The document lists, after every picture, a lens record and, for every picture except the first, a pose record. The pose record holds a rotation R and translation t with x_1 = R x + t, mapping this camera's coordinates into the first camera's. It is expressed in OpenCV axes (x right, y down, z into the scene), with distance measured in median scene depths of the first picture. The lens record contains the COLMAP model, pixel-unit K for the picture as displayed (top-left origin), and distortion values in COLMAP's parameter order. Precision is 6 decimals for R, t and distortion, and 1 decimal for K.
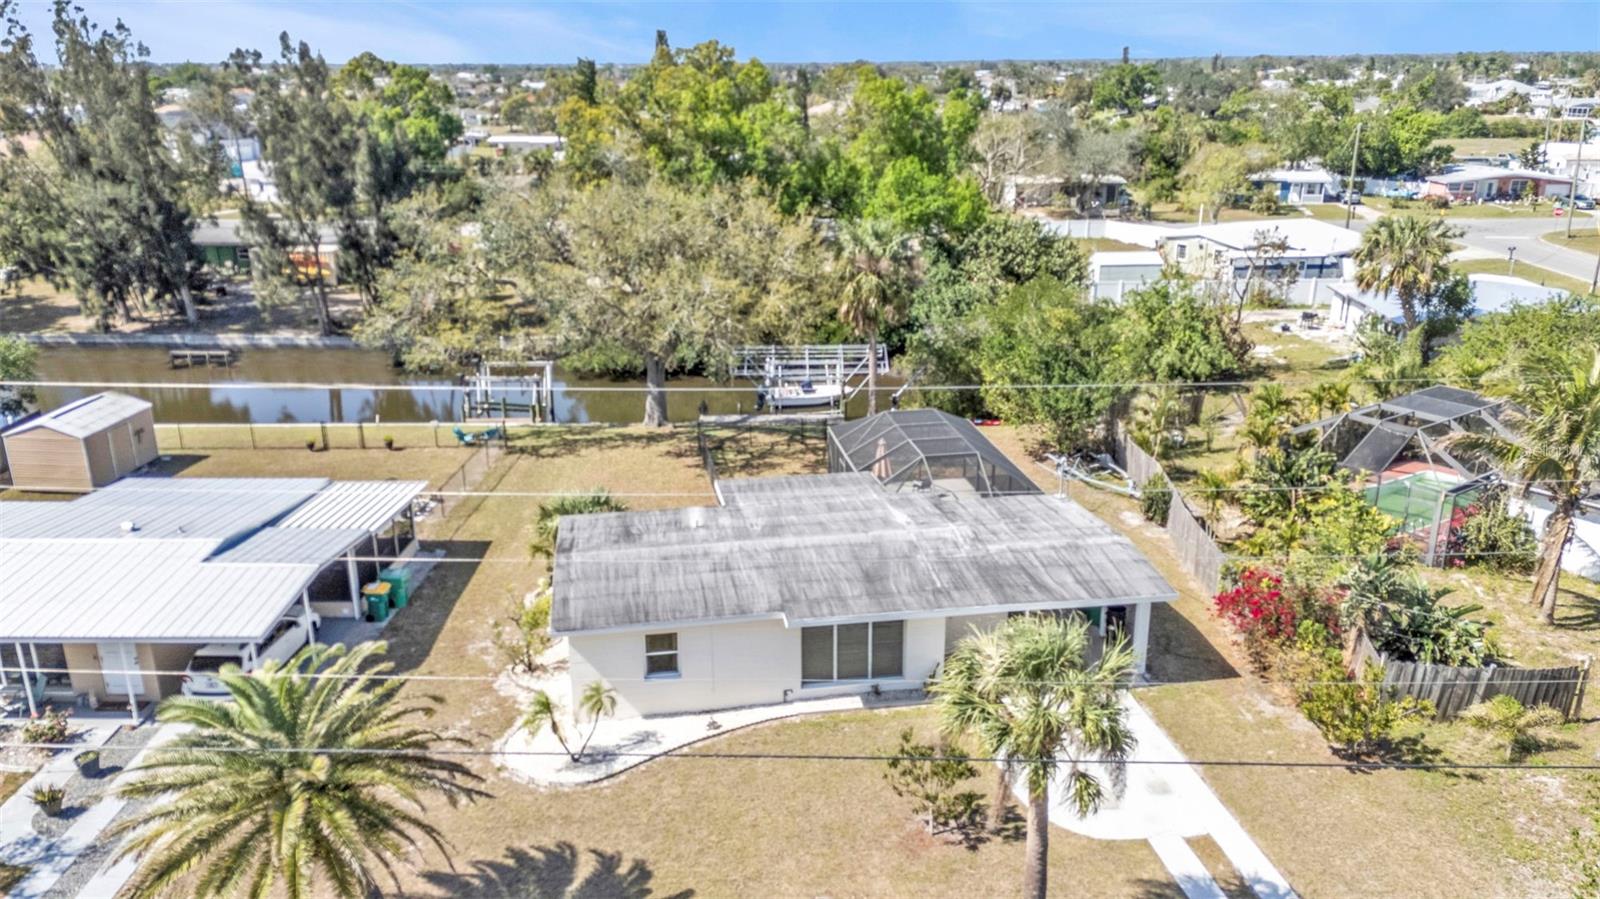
lens RADIAL K [[1204.8, 0, 800.0], [0, 1204.8, 449.5], [0, 0, 1]] dist [0.101632, -0.132004]
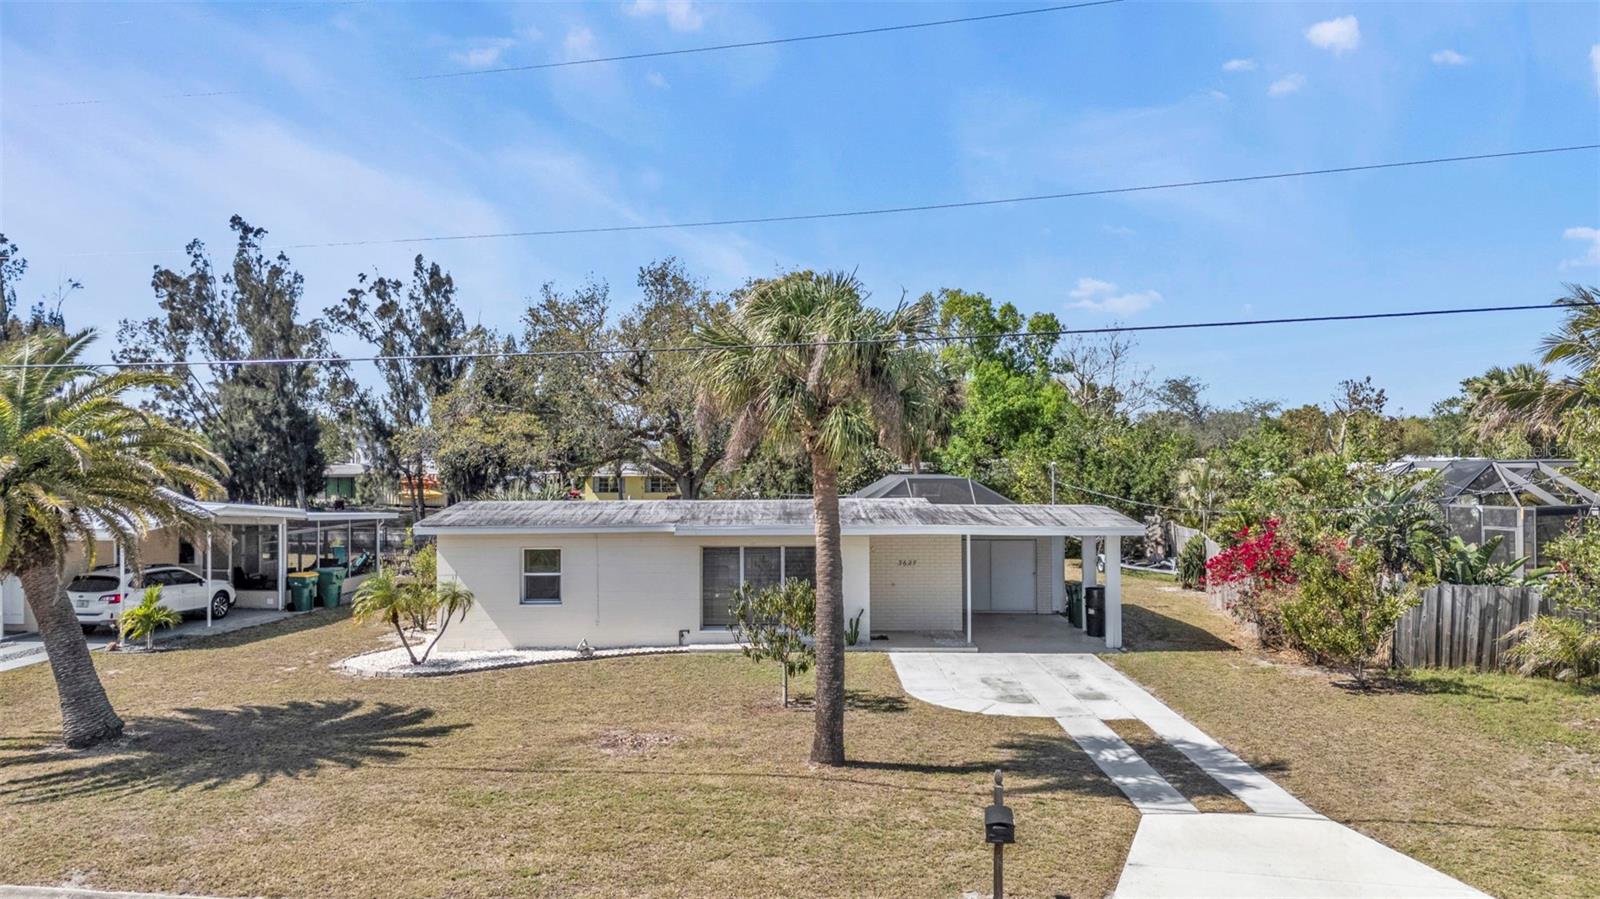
lens RADIAL K [[1204.8, 0, 800.0], [0, 1204.8, 449.5], [0, 0, 1]] dist [0.101632, -0.132004]
pose [[0.988209, 0.005791, -0.153000, 0.088456], [-0.053325, 0.949737, -0.308475, 0.147423], [0.143523, 0.312996, 0.938847, 0.070621]]
